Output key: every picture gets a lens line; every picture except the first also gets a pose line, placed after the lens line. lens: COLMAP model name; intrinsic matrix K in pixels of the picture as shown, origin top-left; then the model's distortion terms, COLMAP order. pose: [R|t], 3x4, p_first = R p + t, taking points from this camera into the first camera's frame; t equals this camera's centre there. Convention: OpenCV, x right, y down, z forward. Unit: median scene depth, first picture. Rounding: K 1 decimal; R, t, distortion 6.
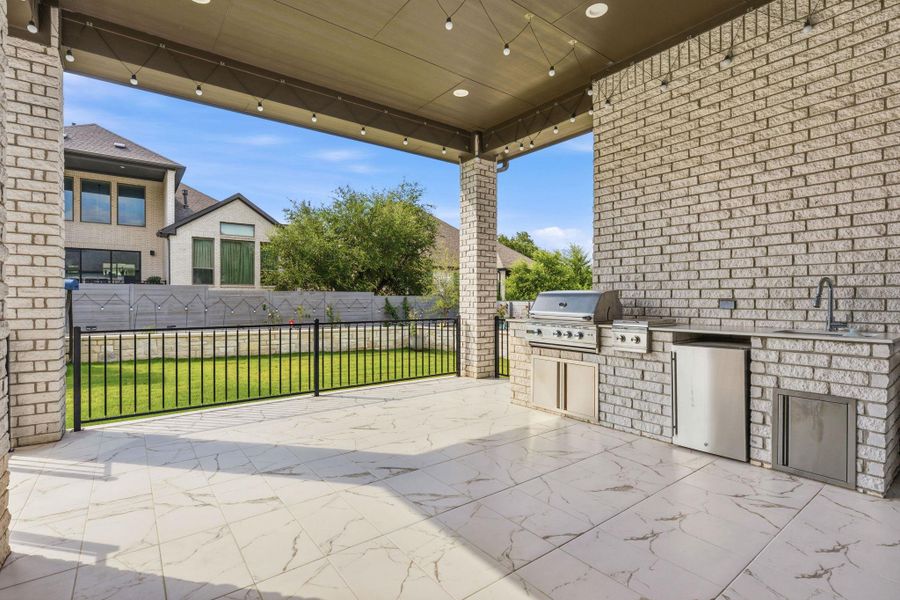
lens RADIAL K [[427.9, 0, 450.0], [0, 427.9, 300.0], [0, 0, 1]] dist [0.000203, -0.000061]
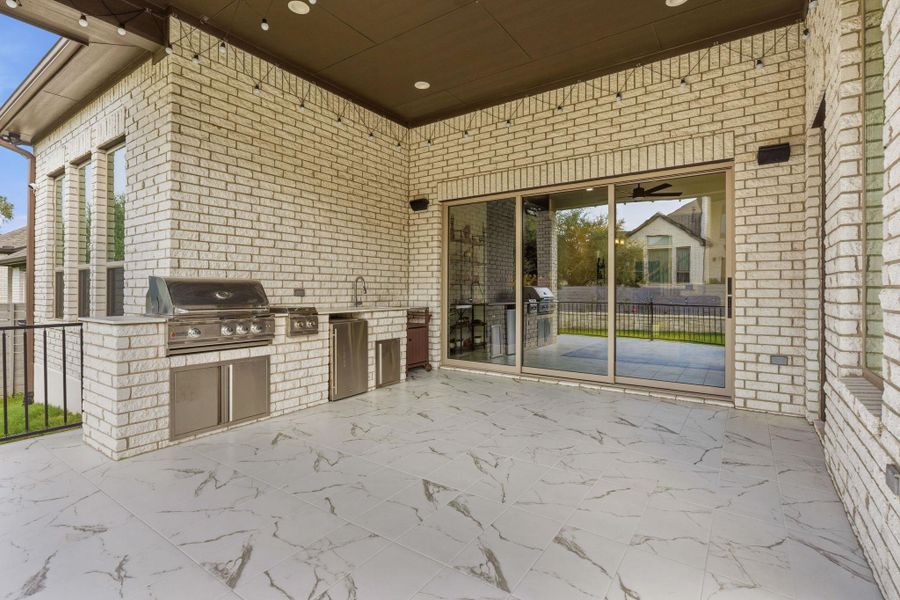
lens RADIAL K [[425.9, 0, 449.8], [0, 425.9, 288.1], [0, 0, 1]] dist [-0.001786, -0.000167]
pose [[-0.298107, 0.000584, 0.954532, -0.734294], [-0.004150, 0.999990, -0.001908, -0.002990], [-0.954523, -0.004530, -0.298102, 0.948258]]
